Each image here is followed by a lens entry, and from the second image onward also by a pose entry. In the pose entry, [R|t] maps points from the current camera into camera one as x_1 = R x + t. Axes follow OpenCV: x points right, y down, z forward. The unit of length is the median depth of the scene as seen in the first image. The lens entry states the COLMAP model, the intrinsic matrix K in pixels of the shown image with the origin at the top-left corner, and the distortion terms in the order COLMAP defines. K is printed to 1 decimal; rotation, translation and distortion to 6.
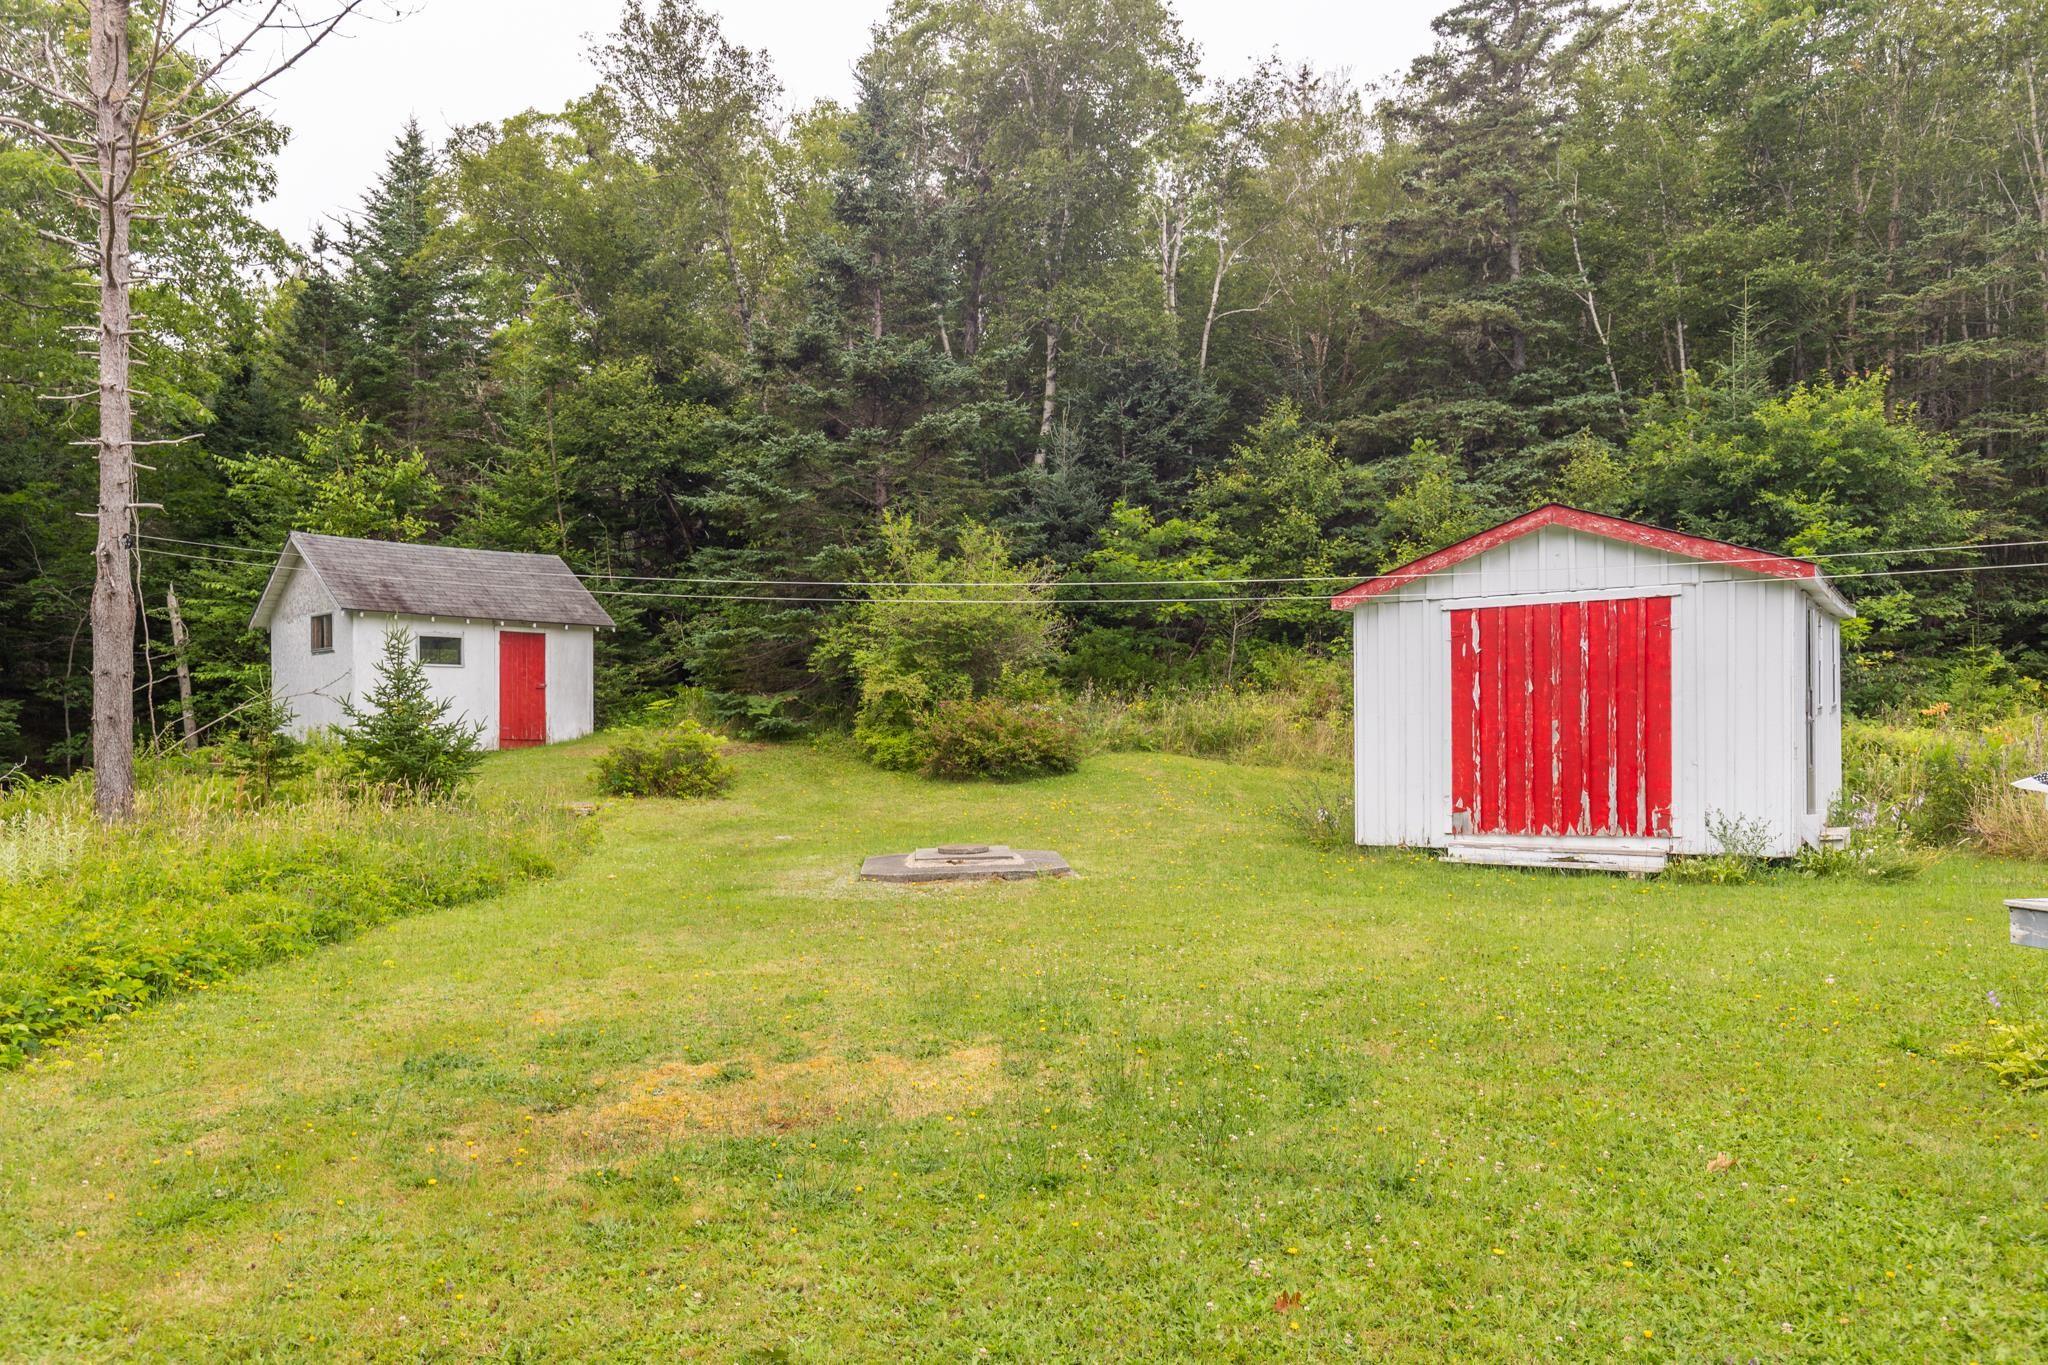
lens RADIAL K [[1442.0, 0, 993.8], [0, 1442.0, 735.2], [0, 0, 1]] dist [0.005267, -0.002526]
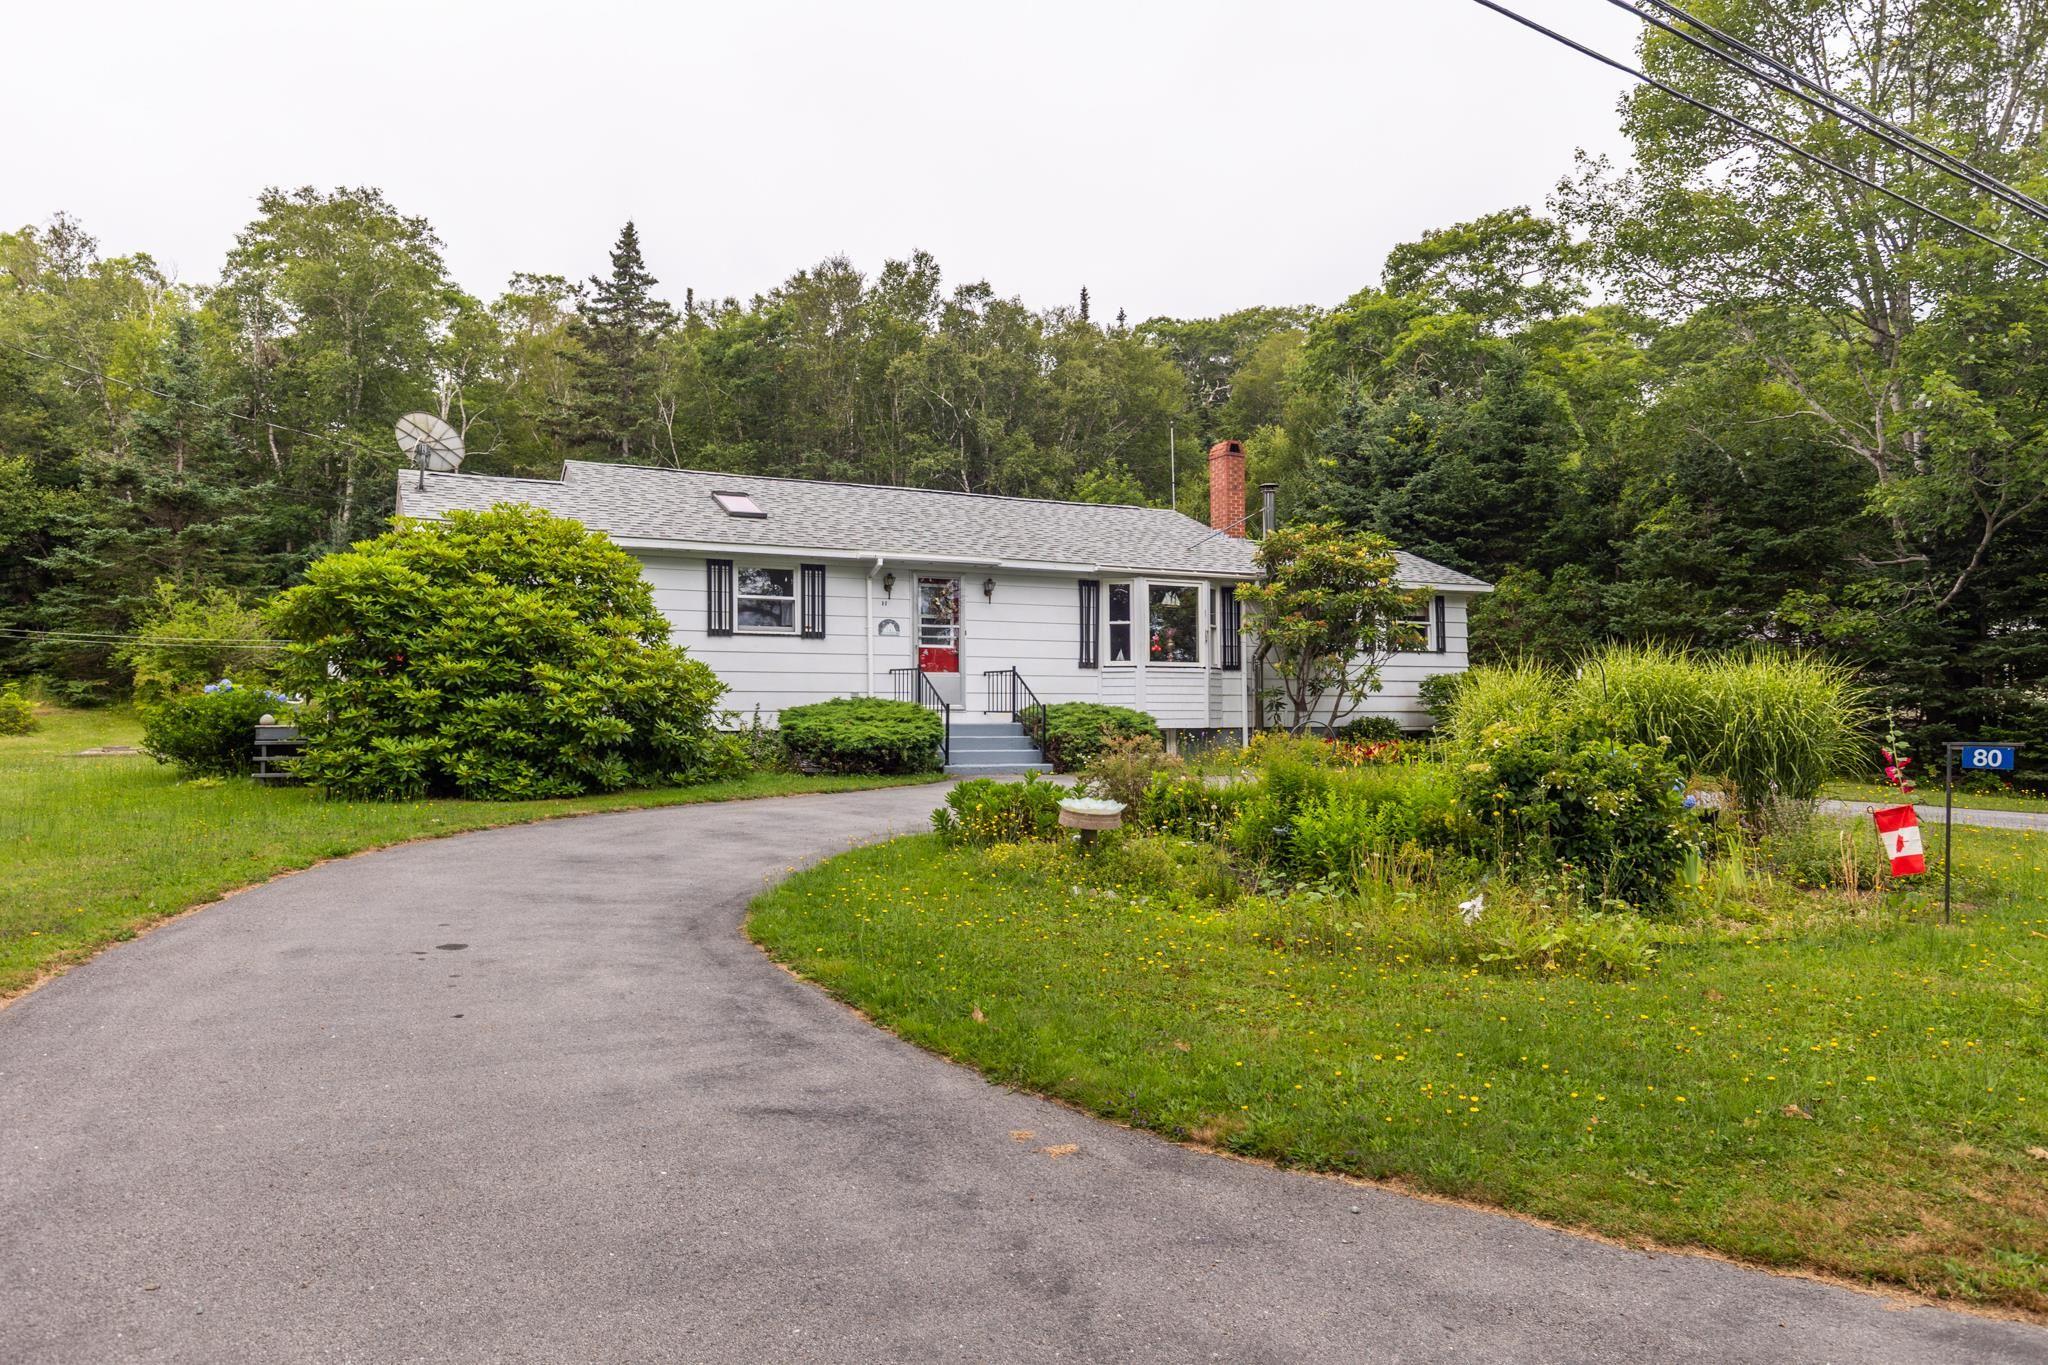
lens RADIAL K [[1313.3, 0, 1025.3], [0, 1313.3, 670.7], [0, 0, 1]] dist [-0.003769, 0.000823]
pose [[0.935804, 0.030731, 0.351178, 0.322793], [-0.012598, 0.998472, -0.053804, 0.027745], [-0.352295, 0.045926, 0.934761, -0.785355]]
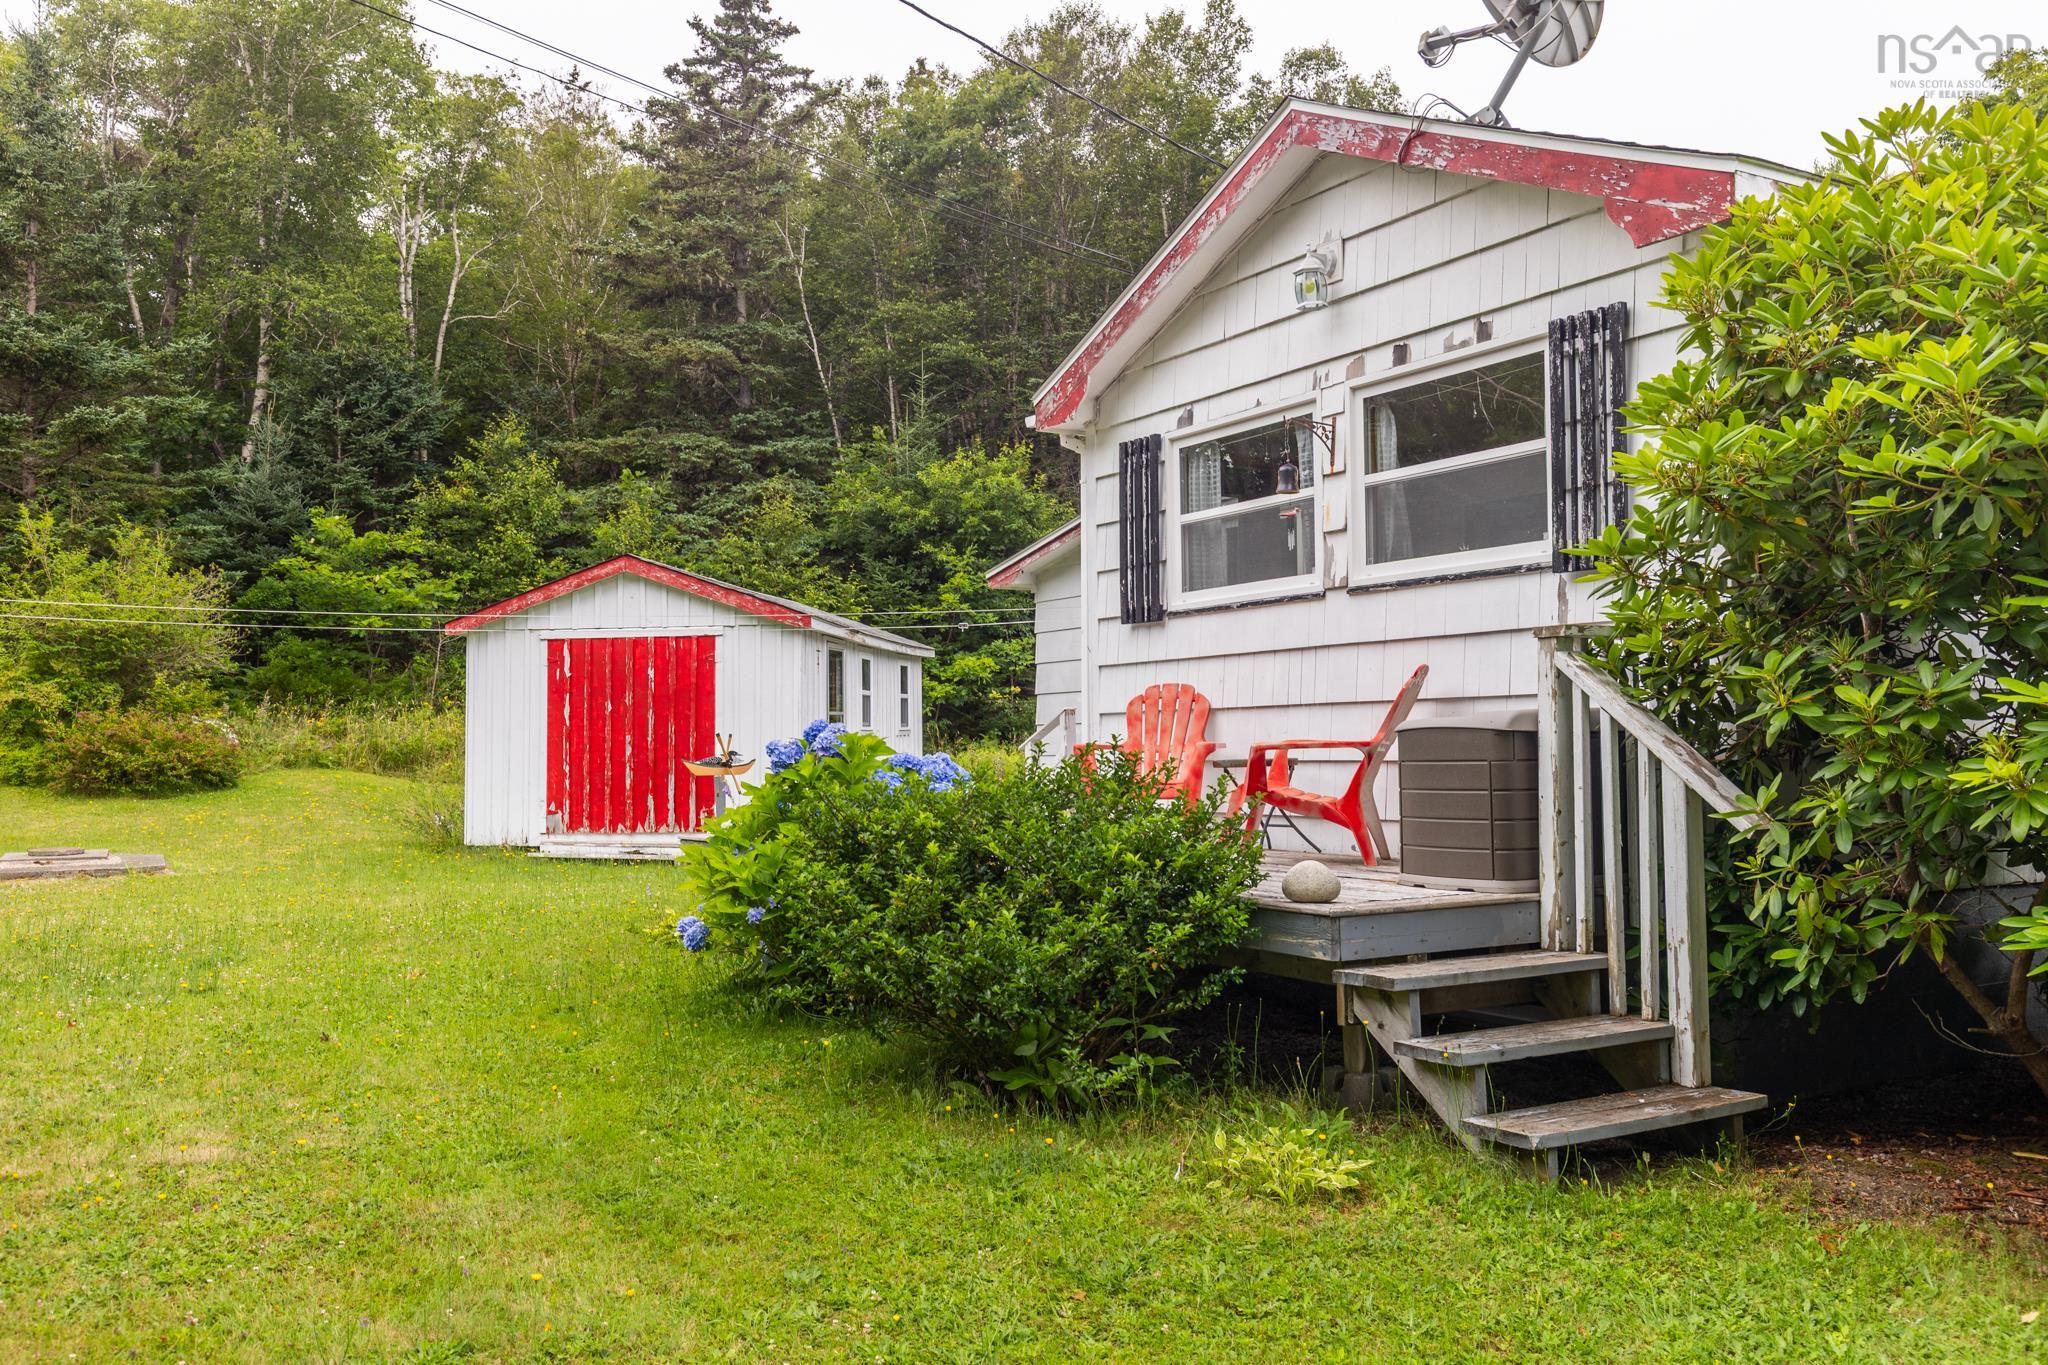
lens RADIAL K [[1673.0, 0, 1018.5], [0, 1673.0, 685.0], [0, 0, 1]] dist [-0.011856, 0.001486]
pose [[0.910151, 0.027228, 0.413382, 0.060893], [-0.006919, 0.998698, -0.050546, 0.008413], [-0.414219, 0.043144, 0.909154, -0.211541]]
